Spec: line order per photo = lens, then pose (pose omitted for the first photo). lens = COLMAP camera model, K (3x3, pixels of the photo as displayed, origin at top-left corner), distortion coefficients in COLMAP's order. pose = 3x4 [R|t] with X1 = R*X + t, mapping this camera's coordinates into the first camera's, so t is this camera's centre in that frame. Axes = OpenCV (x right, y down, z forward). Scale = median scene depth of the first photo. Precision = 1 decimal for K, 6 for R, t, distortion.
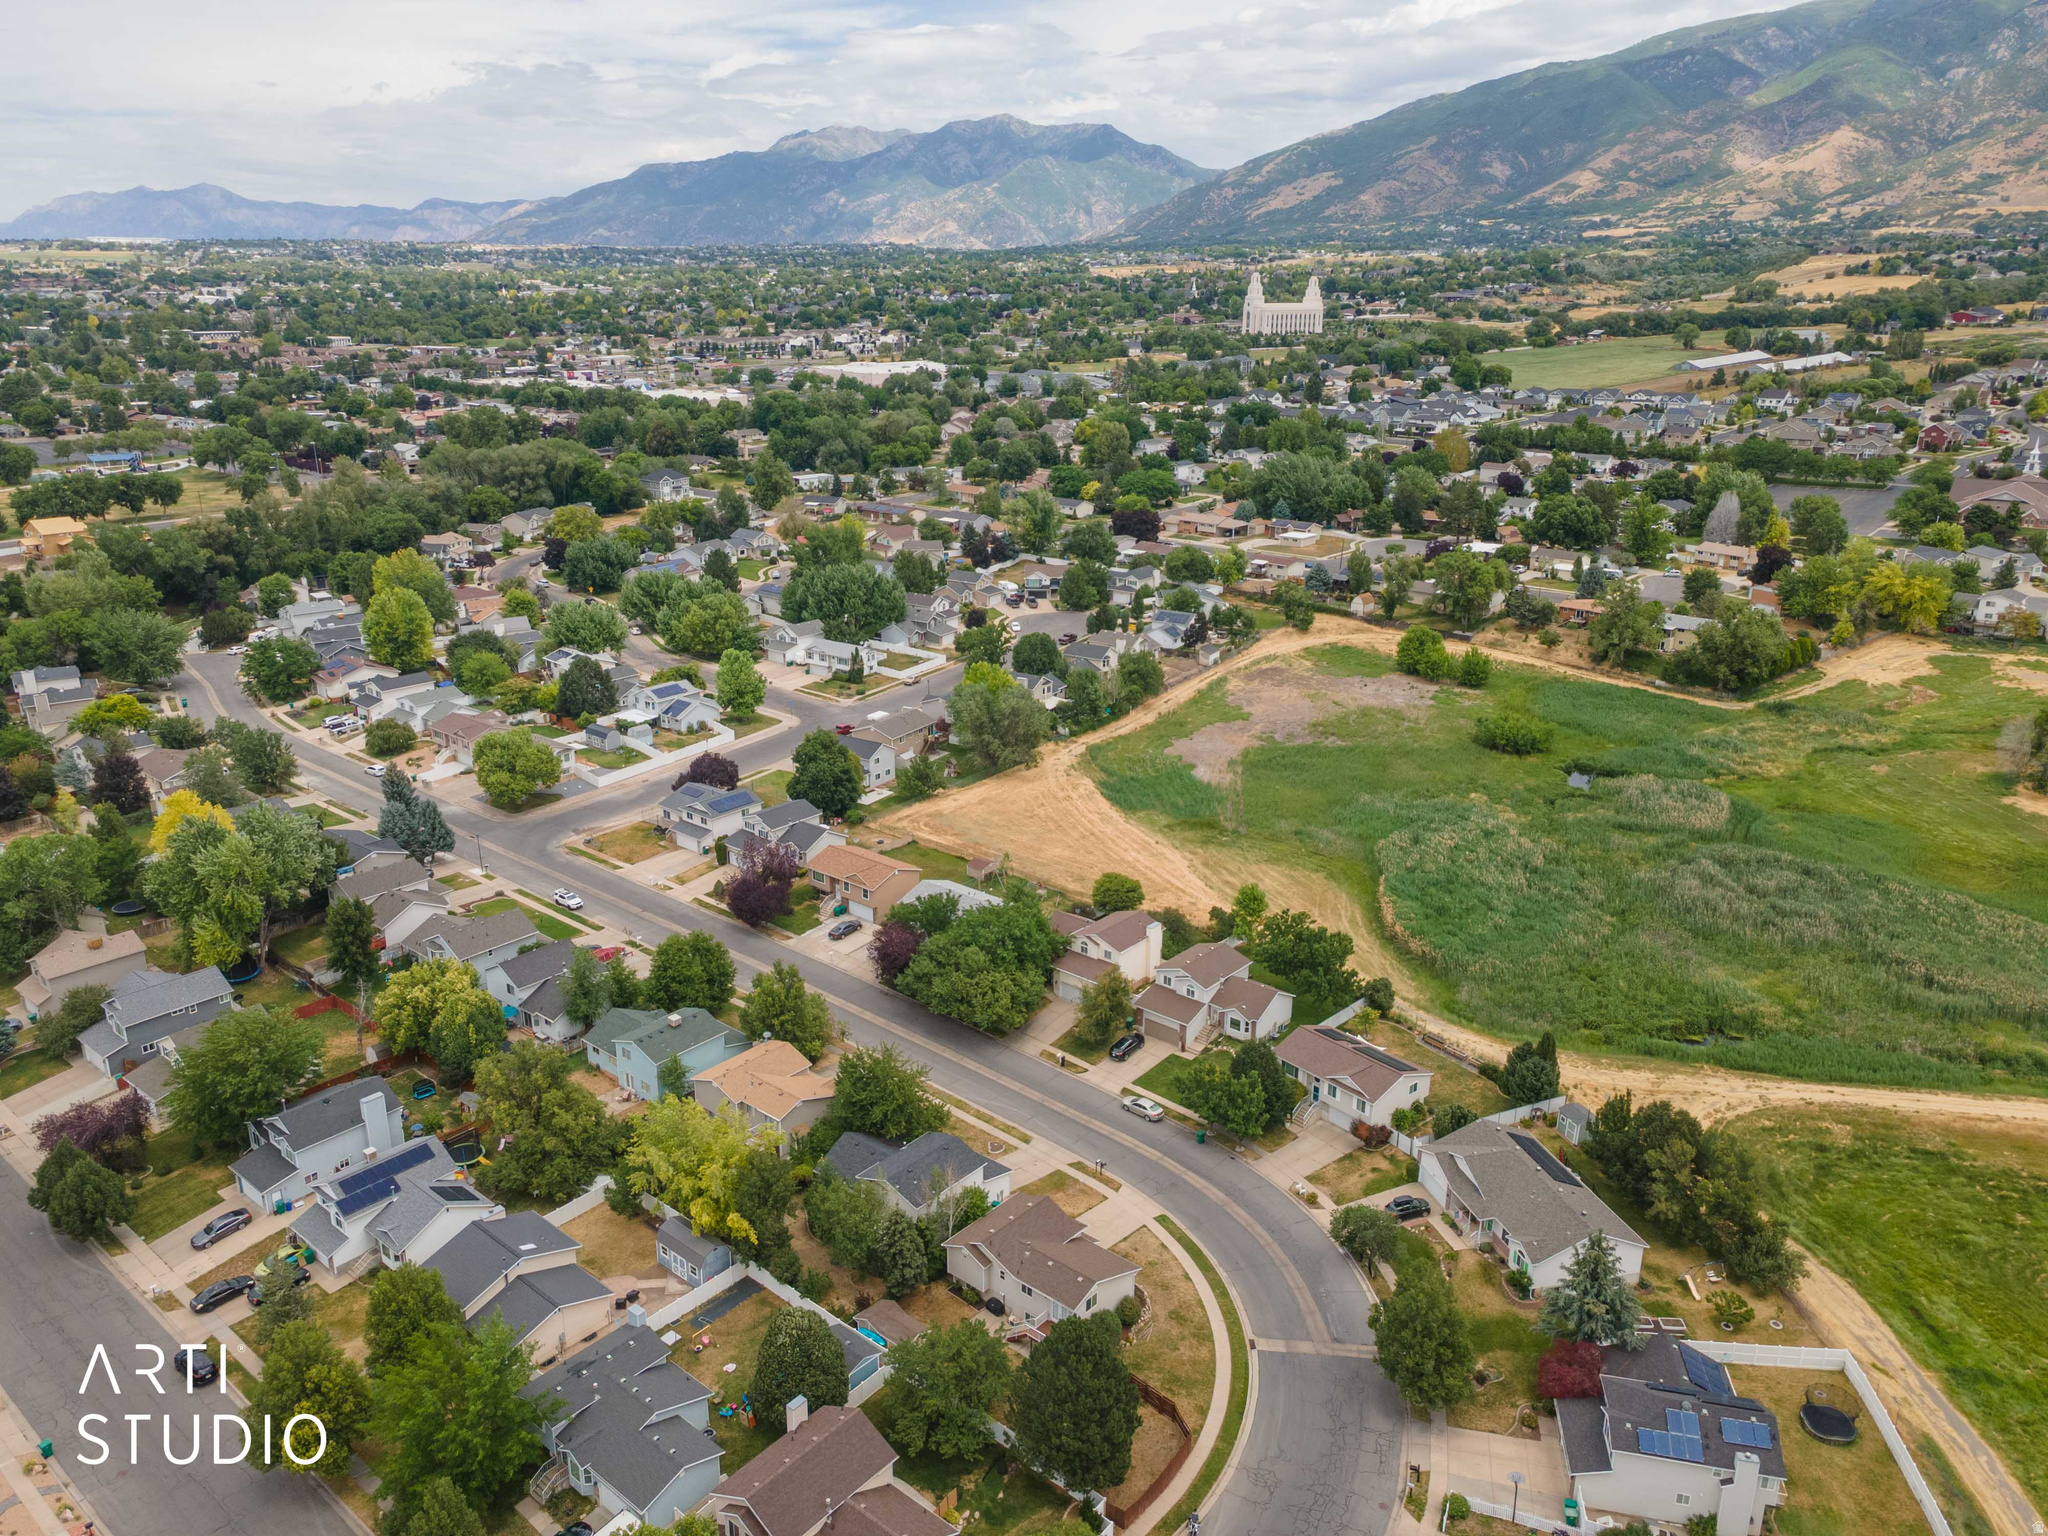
lens RADIAL K [[1489.2, 0, 1006.4], [0, 1489.2, 757.8], [0, 0, 1]] dist [0.036931, 0.021359]
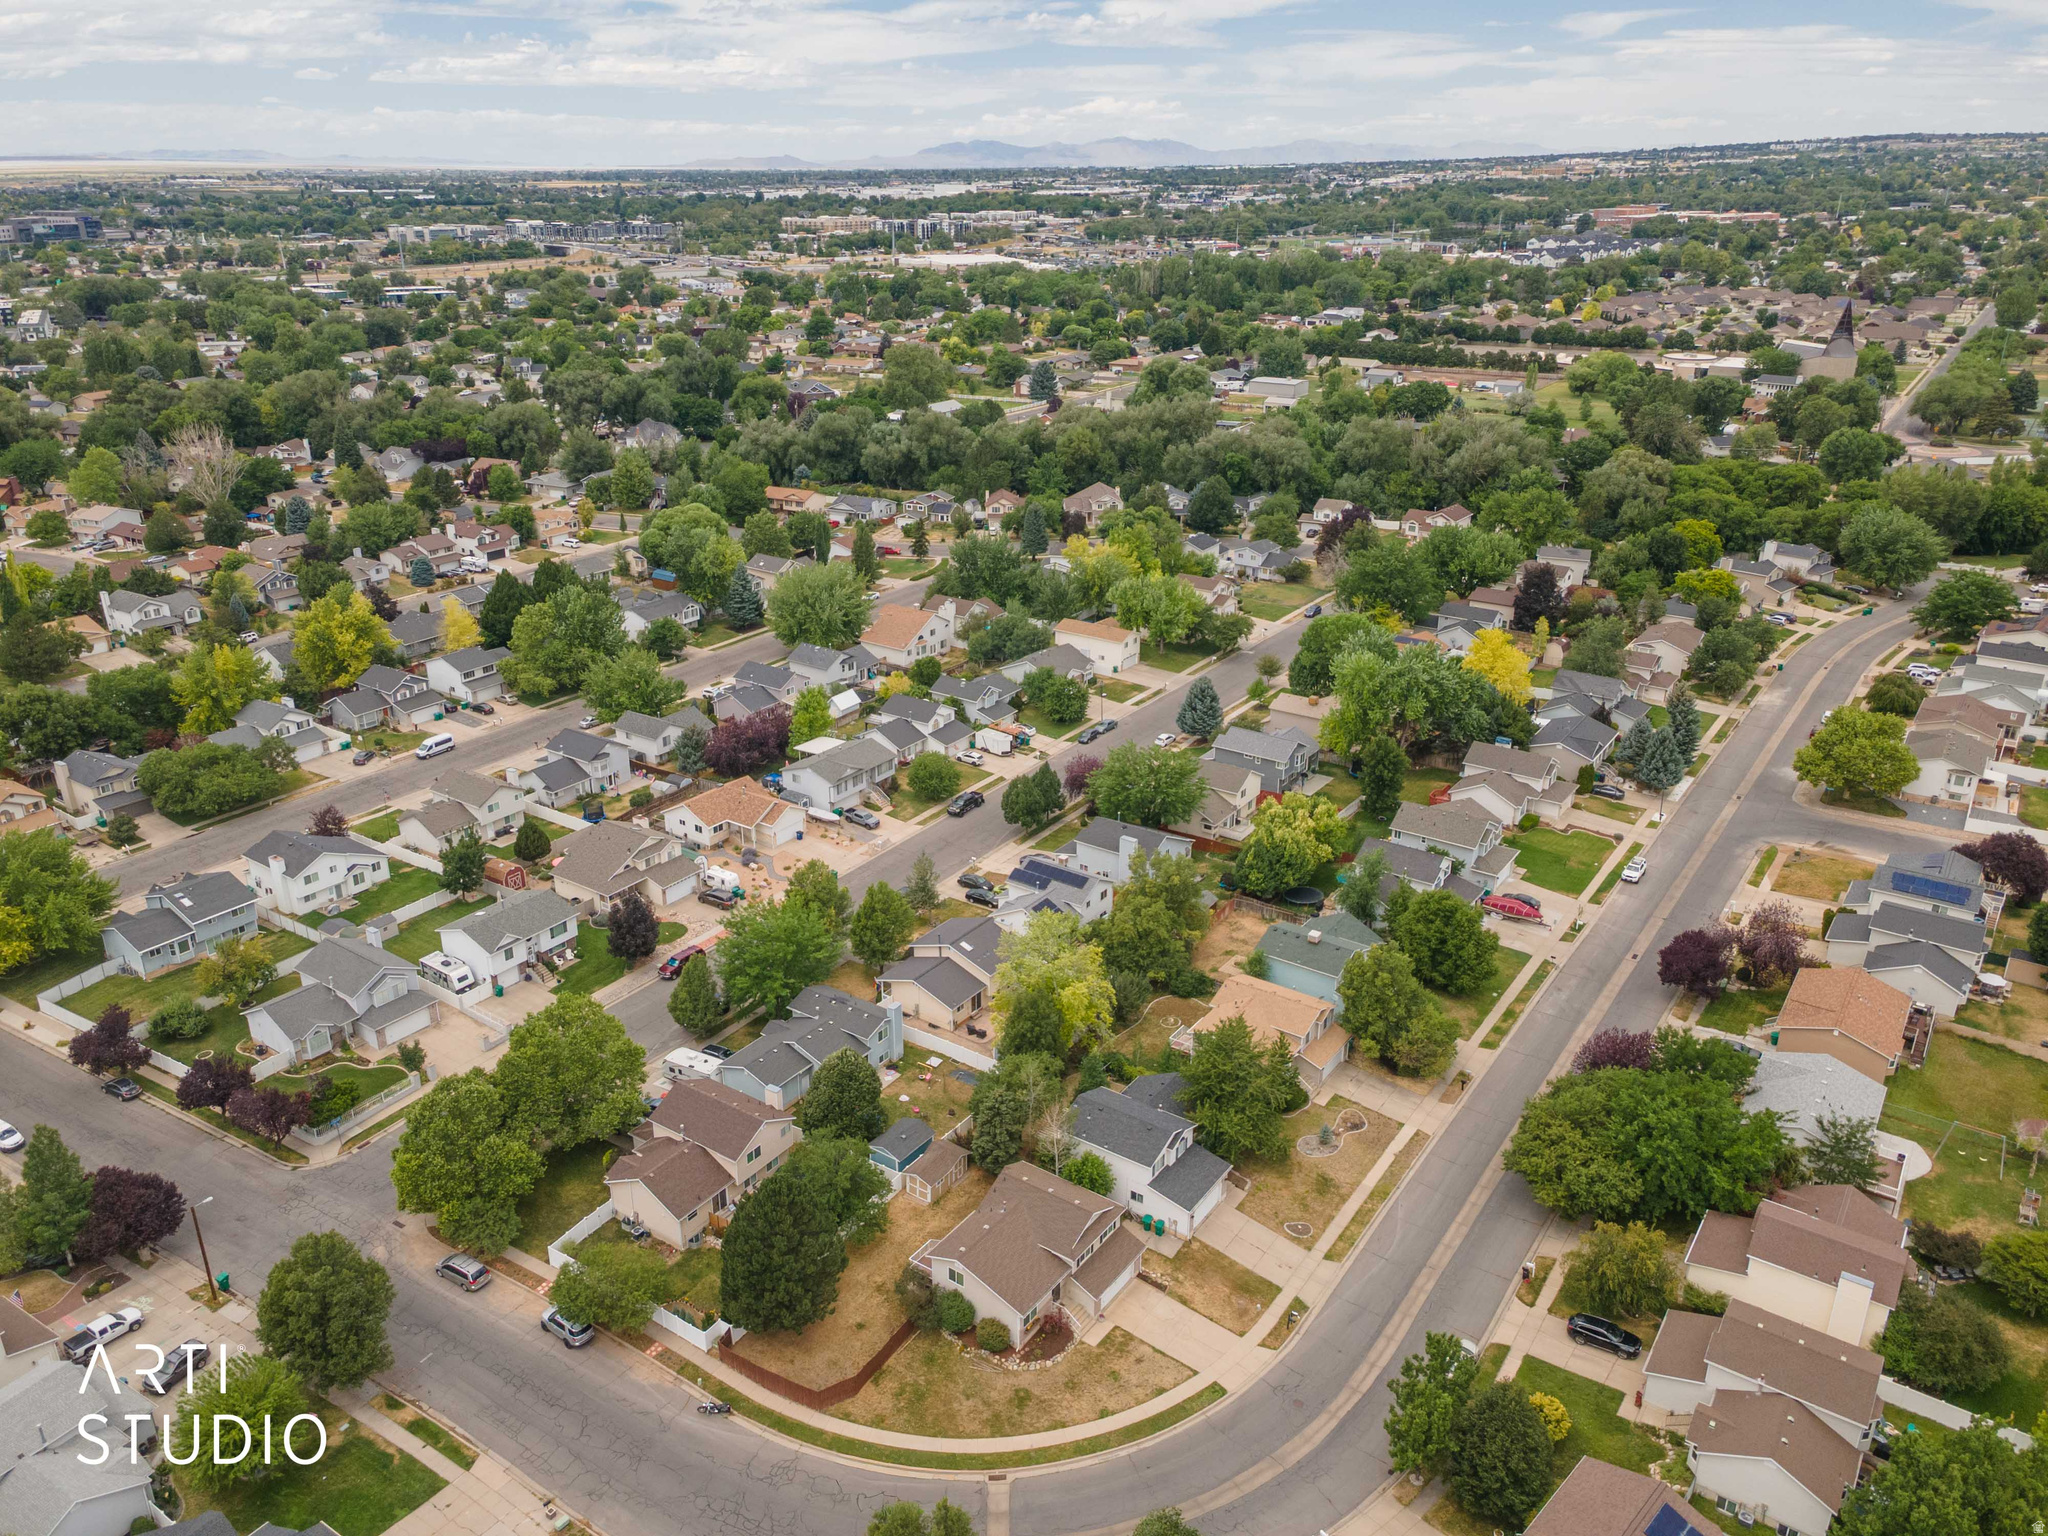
lens RADIAL K [[1517.1, 0, 1002.9], [0, 1517.1, 763.8], [0, 0, 1]] dist [0.026427, 0.002660]
pose [[0.098300, 0.371193, -0.923338, 0.280614], [-0.304083, 0.894659, 0.327291, -0.083776], [0.947560, 0.248599, 0.200818, 0.258867]]
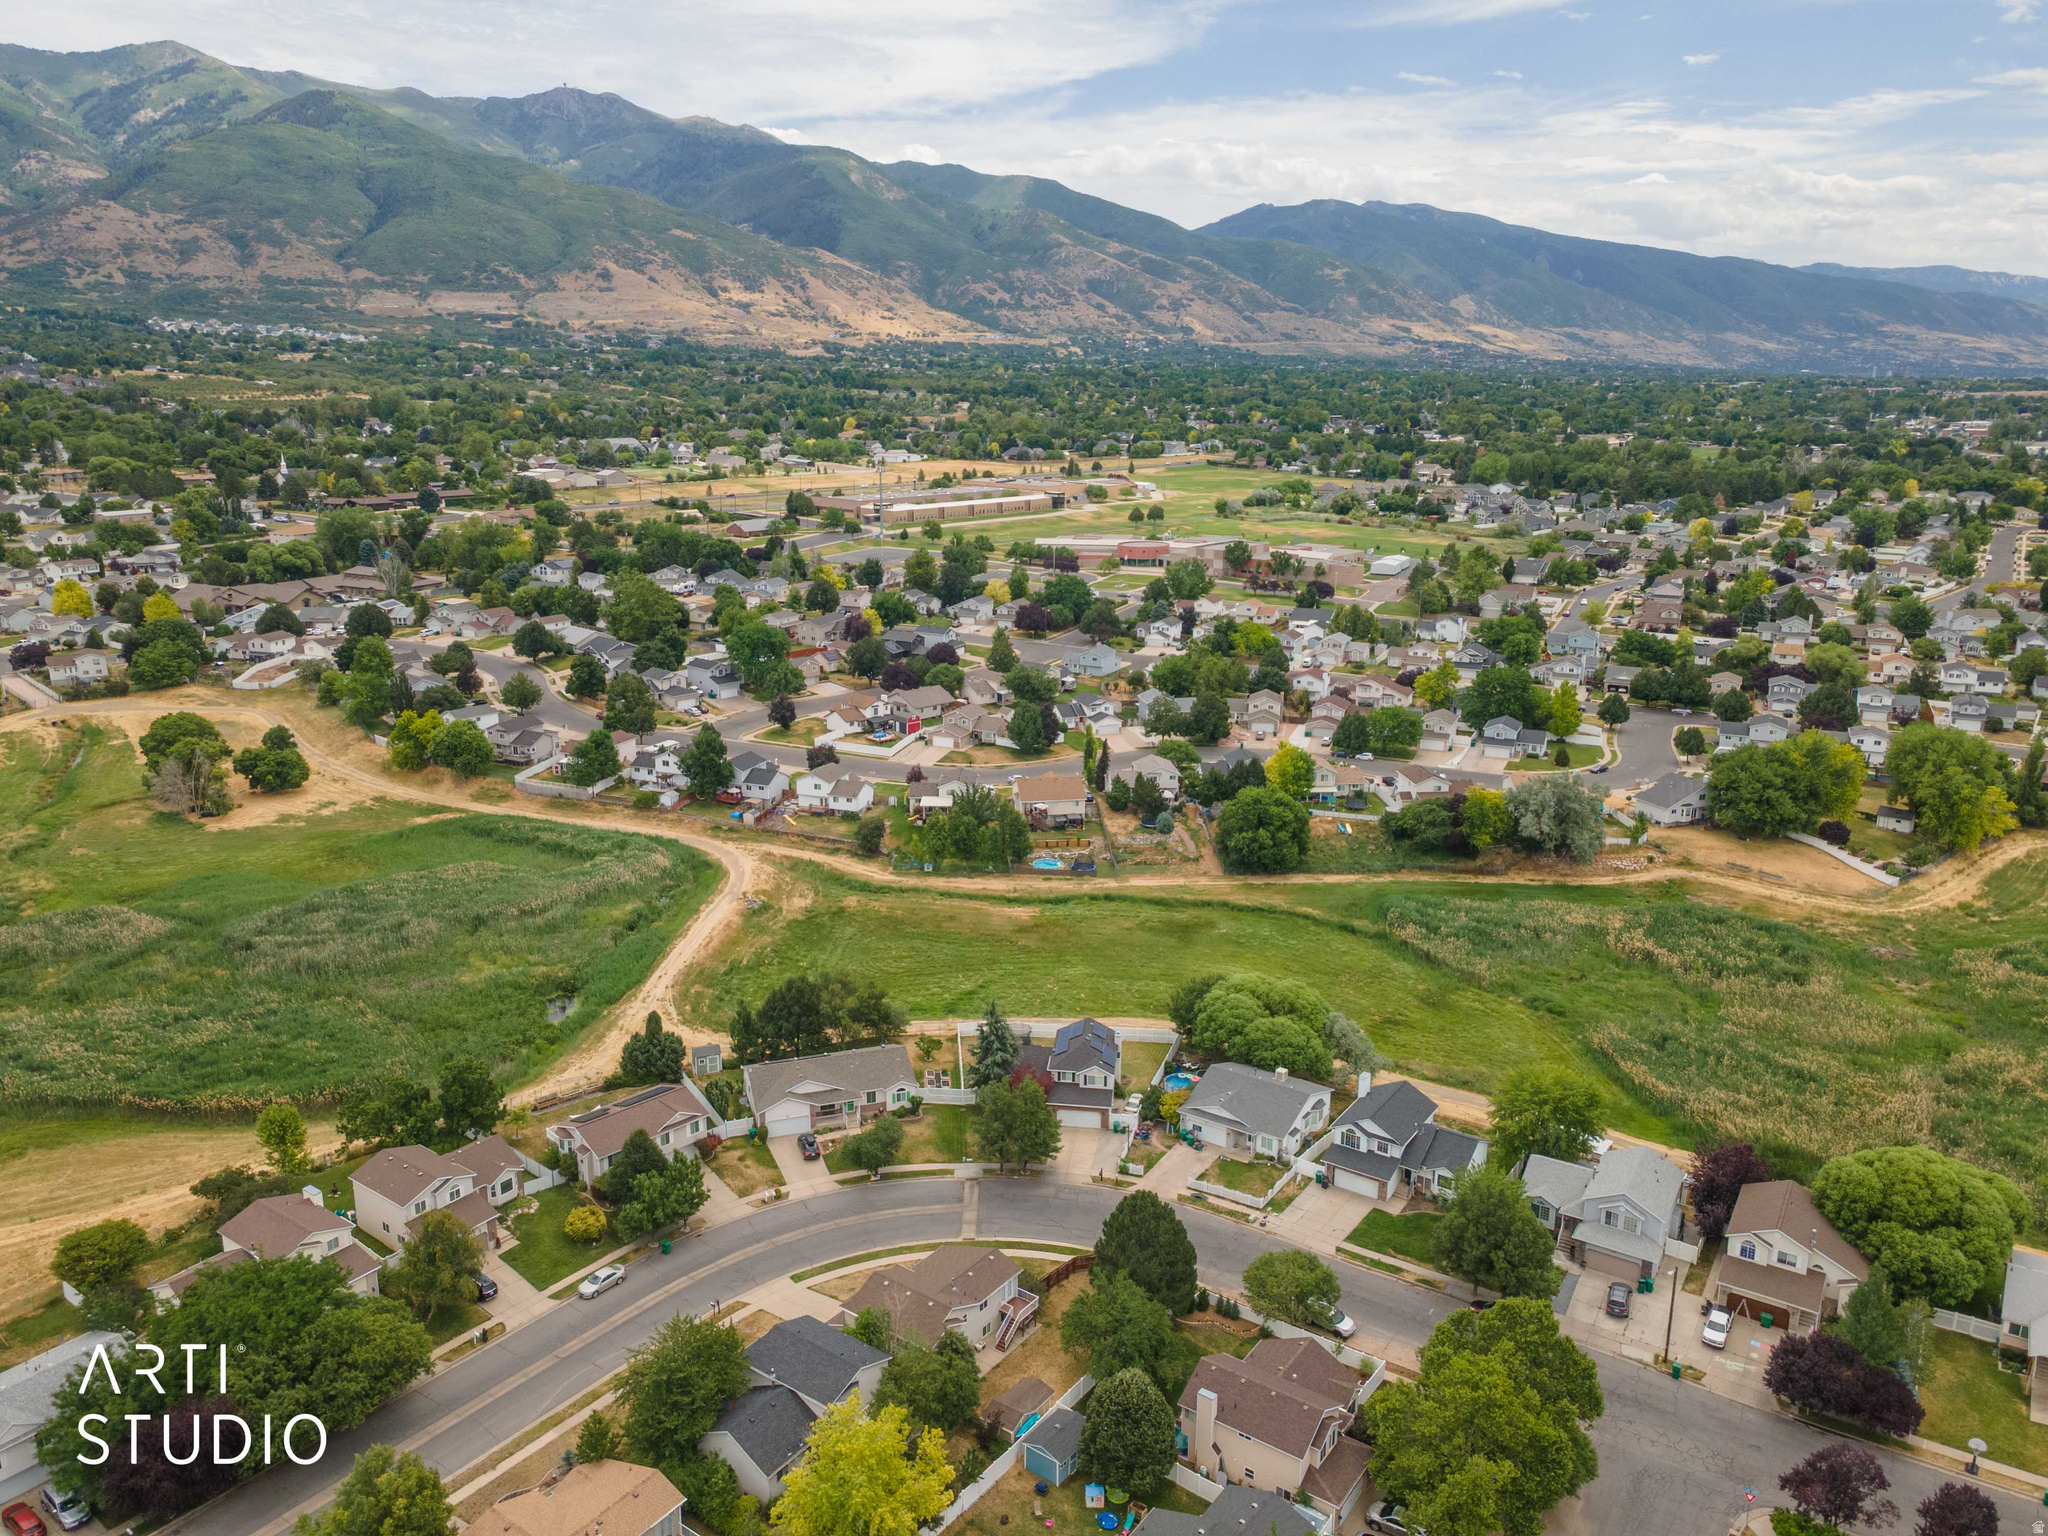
lens RADIAL K [[1489.2, 0, 1006.4], [0, 1489.2, 757.8], [0, 0, 1]] dist [0.036931, 0.021359]
pose [[-0.075706, -0.255082, 0.963951, -0.315473], [0.309601, 0.912933, 0.265897, -0.095087], [-0.947848, 0.318570, 0.009859, 0.294611]]
